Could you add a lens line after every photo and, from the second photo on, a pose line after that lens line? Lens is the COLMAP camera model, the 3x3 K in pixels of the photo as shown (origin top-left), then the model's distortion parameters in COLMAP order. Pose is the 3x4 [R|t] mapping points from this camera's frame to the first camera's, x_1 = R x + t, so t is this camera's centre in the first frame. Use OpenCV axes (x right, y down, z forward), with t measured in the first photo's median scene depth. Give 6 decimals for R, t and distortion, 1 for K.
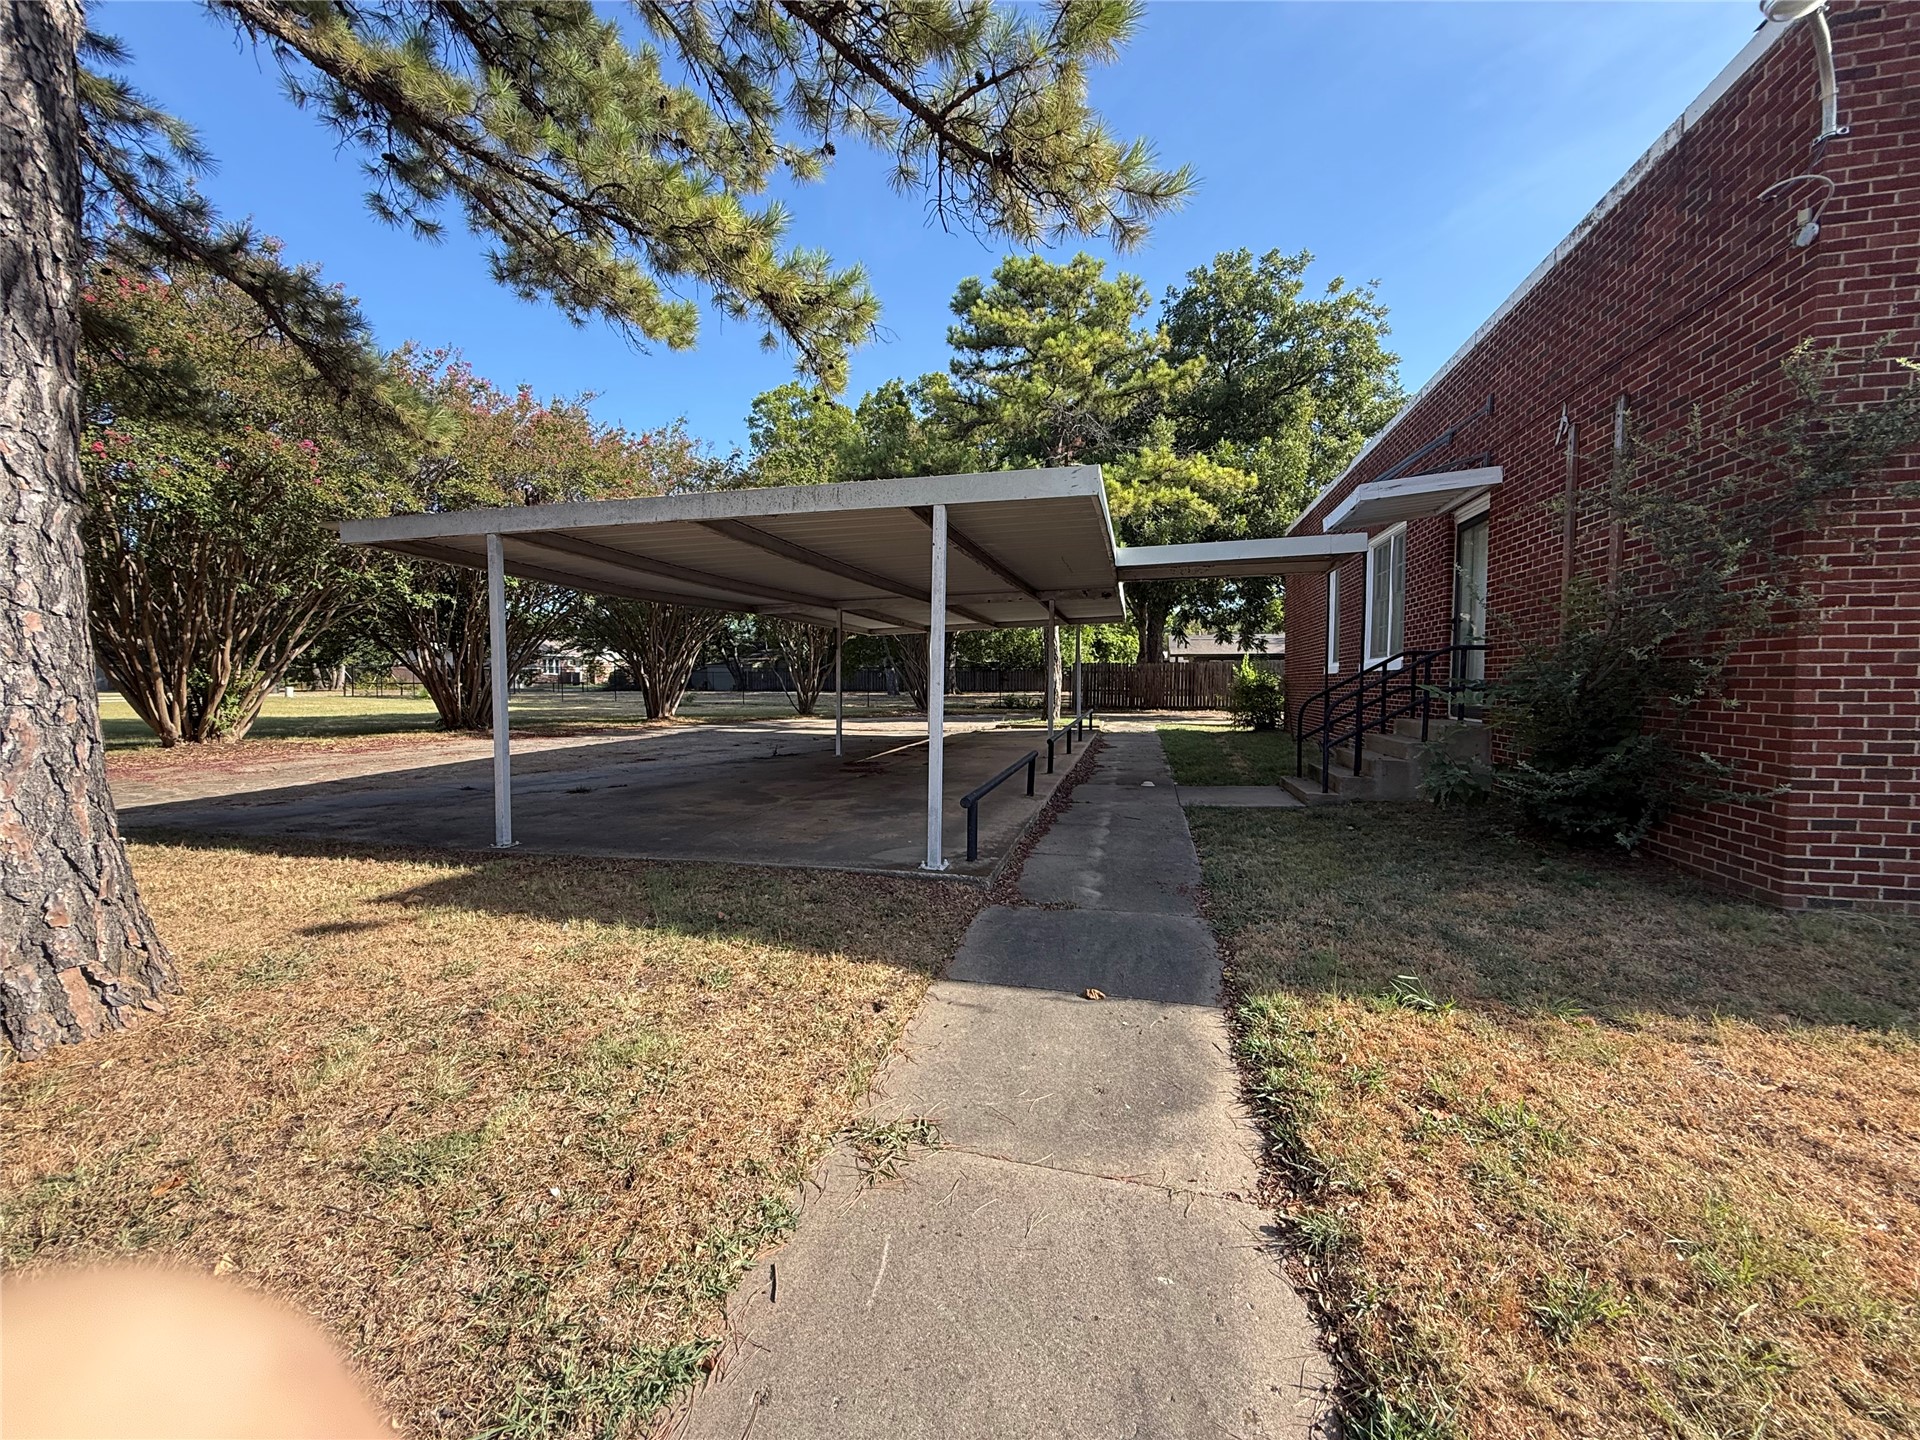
lens RADIAL K [[759.6, 0, 955.4], [0, 759.6, 716.7], [0, 0, 1]] dist [0.002228, 0.000252]
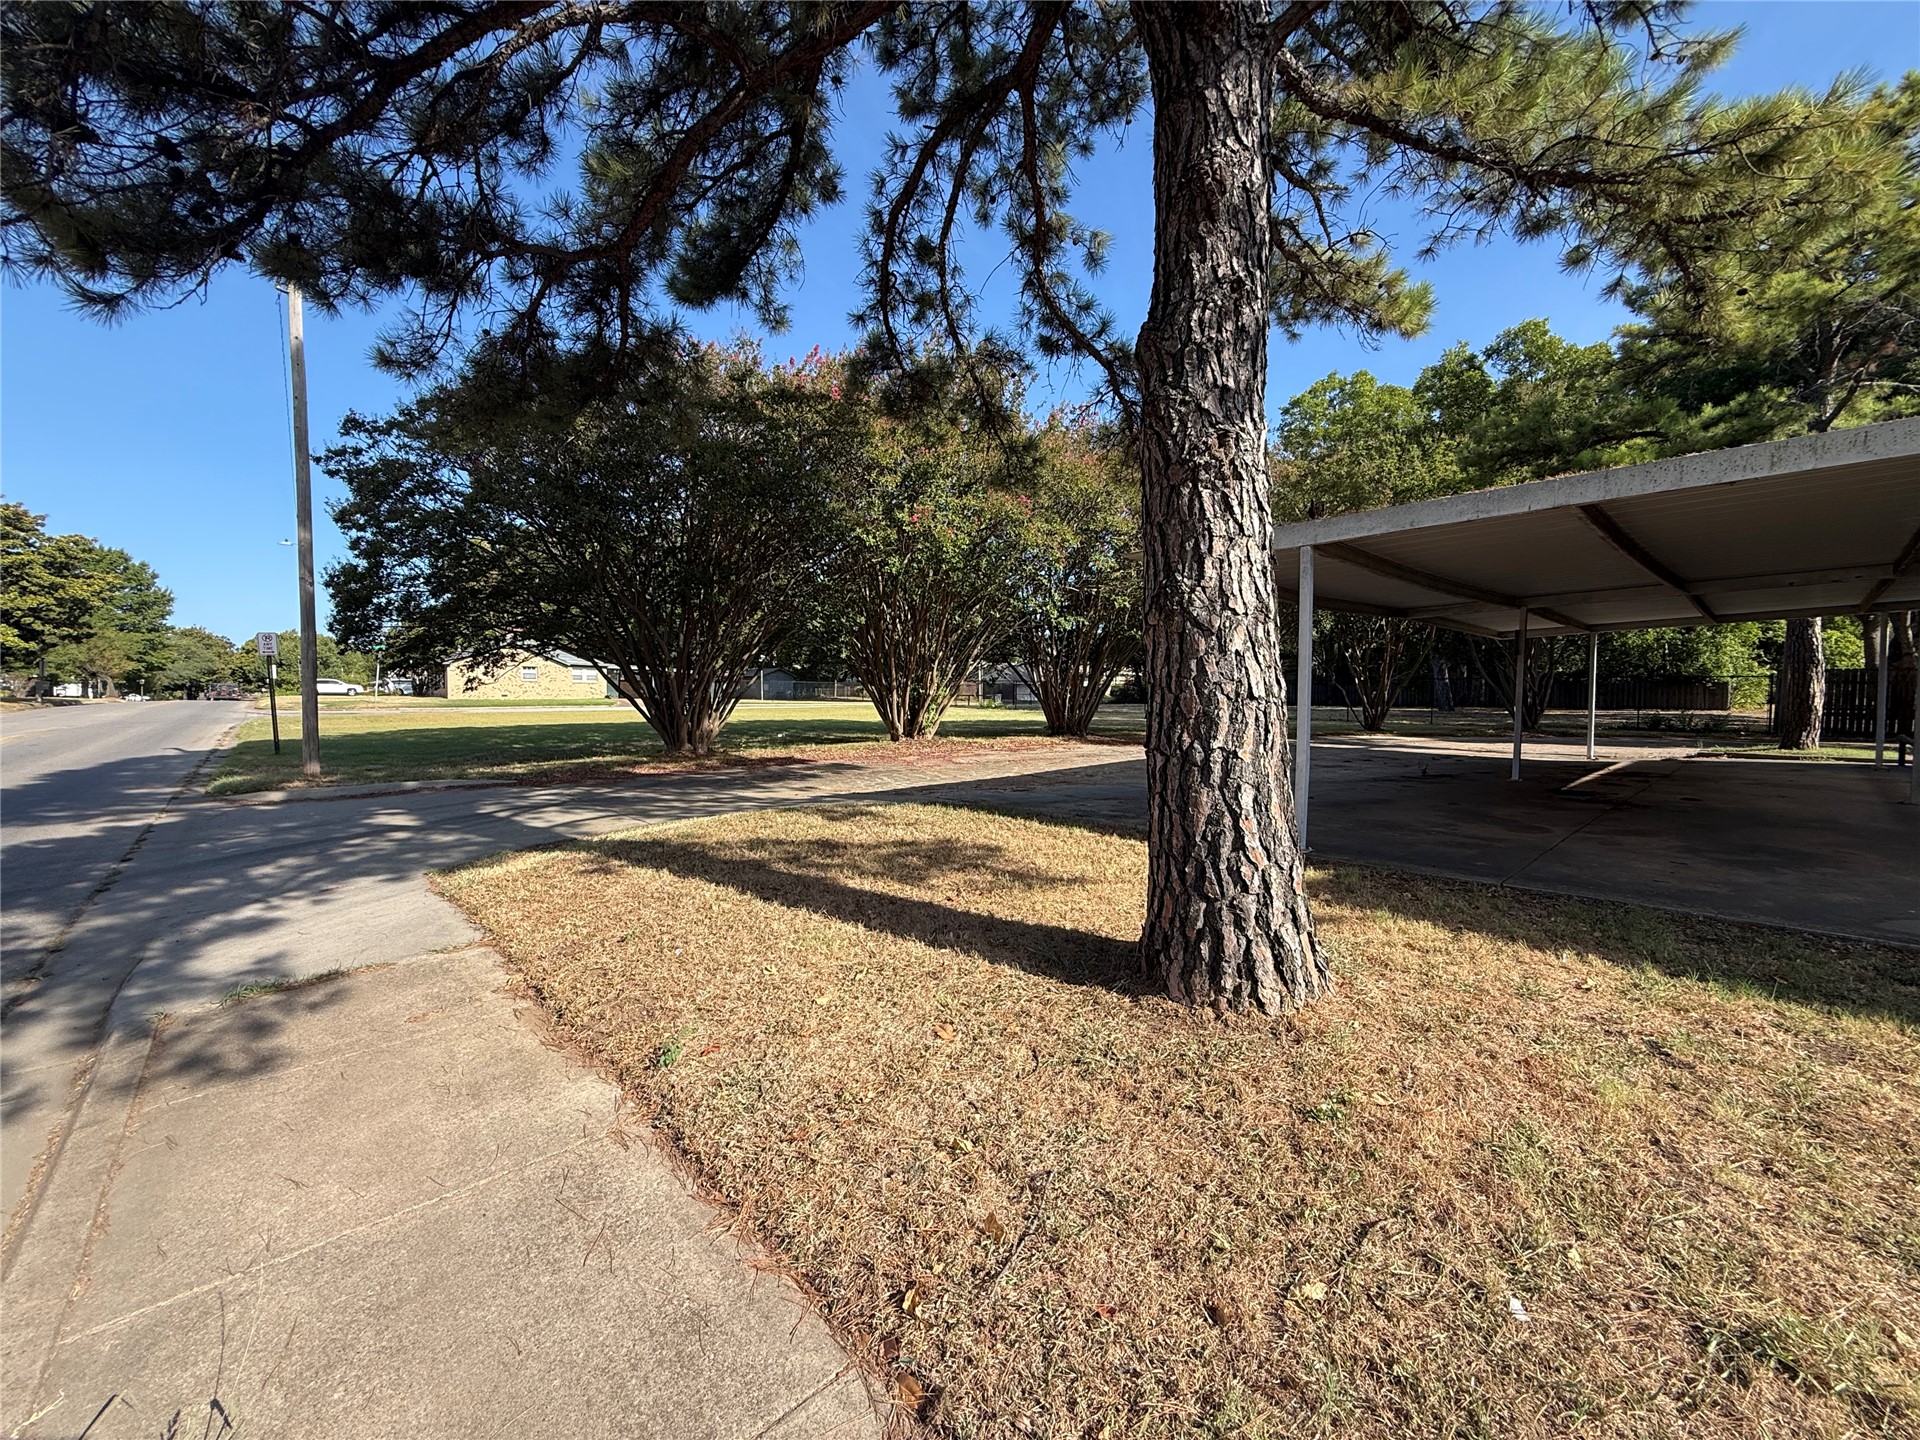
lens RADIAL K [[759.6, 0, 961.5], [0, 759.6, 726.5], [0, 0, 1]] dist [0.002228, 0.000252]
pose [[0.829380, 0.030480, -0.557853, -0.188276], [-0.034837, 0.999389, 0.002811, 0.006944], [0.557598, 0.017102, 0.829935, -0.048694]]
